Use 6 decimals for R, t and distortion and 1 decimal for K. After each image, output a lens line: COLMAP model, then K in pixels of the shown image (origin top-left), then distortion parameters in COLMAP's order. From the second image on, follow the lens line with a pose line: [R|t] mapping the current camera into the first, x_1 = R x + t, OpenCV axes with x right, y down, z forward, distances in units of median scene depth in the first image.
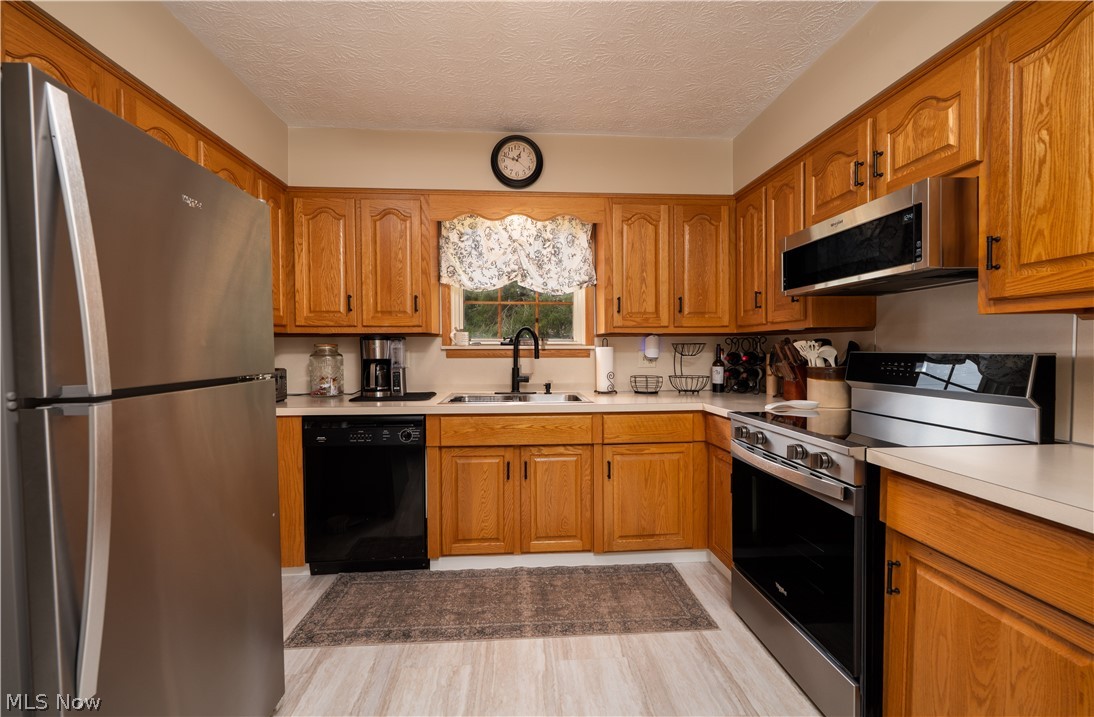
lens RADIAL K [[469.5, 0, 546.7], [0, 469.5, 356.1], [0, 0, 1]] dist [0.000352, 0.000103]
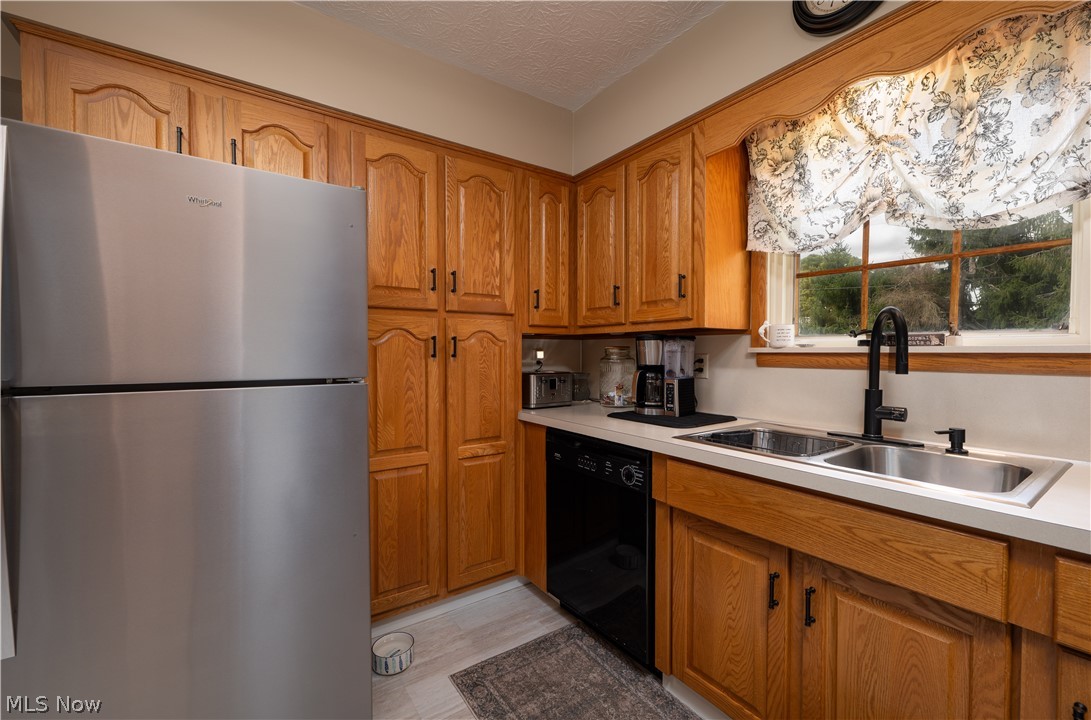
lens RADIAL K [[448.3, 0, 545.4], [0, 448.3, 363.0], [0, 0, 1]] dist [-0.003364, -0.000125]
pose [[0.512421, 0.022614, -0.858437, 0.169146], [-0.020354, 0.999692, 0.014185, -0.004014], [0.858493, 0.010204, 0.512723, 0.450890]]
